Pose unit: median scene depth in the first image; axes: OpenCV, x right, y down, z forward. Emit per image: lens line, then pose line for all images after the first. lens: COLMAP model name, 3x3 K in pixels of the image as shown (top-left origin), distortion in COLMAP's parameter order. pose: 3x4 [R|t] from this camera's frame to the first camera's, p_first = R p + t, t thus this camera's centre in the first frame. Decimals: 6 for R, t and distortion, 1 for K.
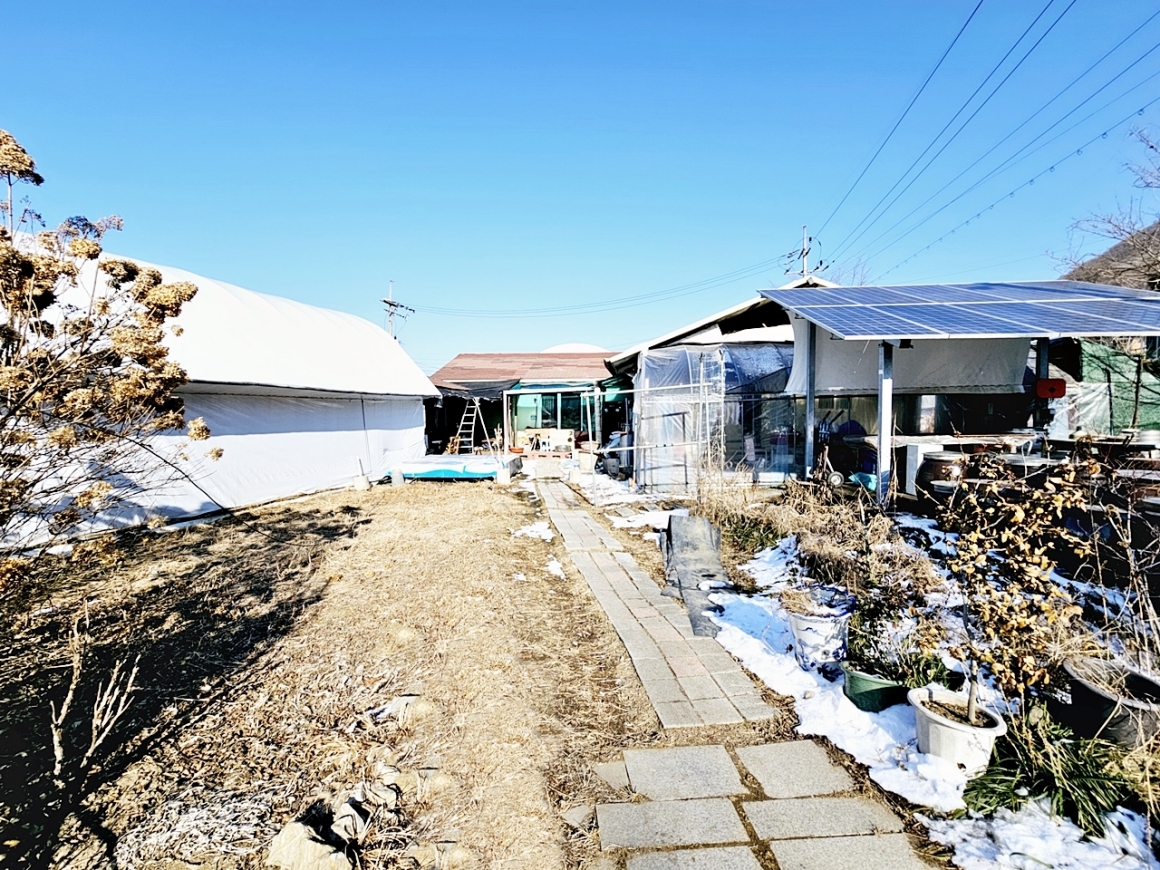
lens RADIAL K [[473.5, 0, 579.5], [0, 473.5, 434.8], [0, 0, 1]] dist [-0.002468, 0.002139]
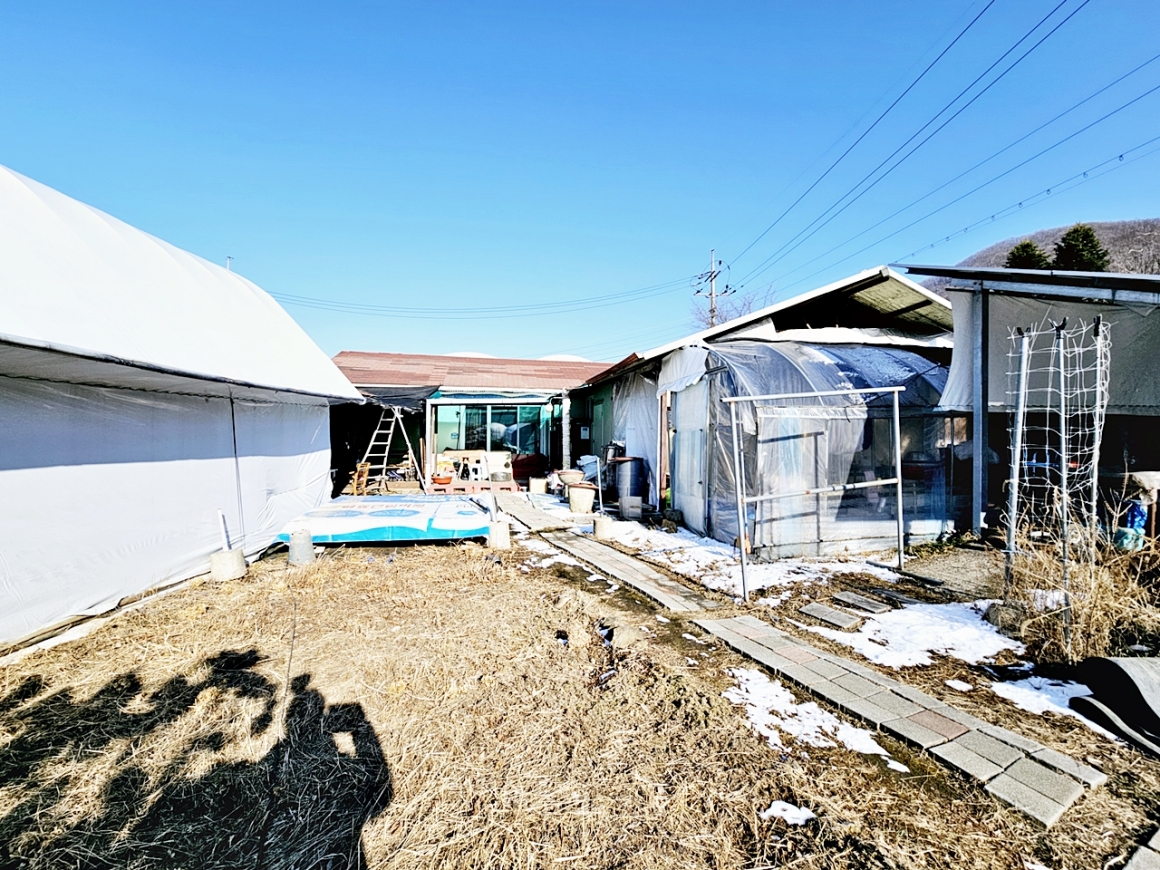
lens RADIAL K [[473.5, 0, 579.5], [0, 473.5, 434.8], [0, 0, 1]] dist [-0.002468, 0.002139]
pose [[0.958985, 0.013739, 0.283125, -0.287486], [-0.002329, 0.999173, -0.040599, -0.017682], [-0.283449, 0.038274, 0.958223, 0.476355]]
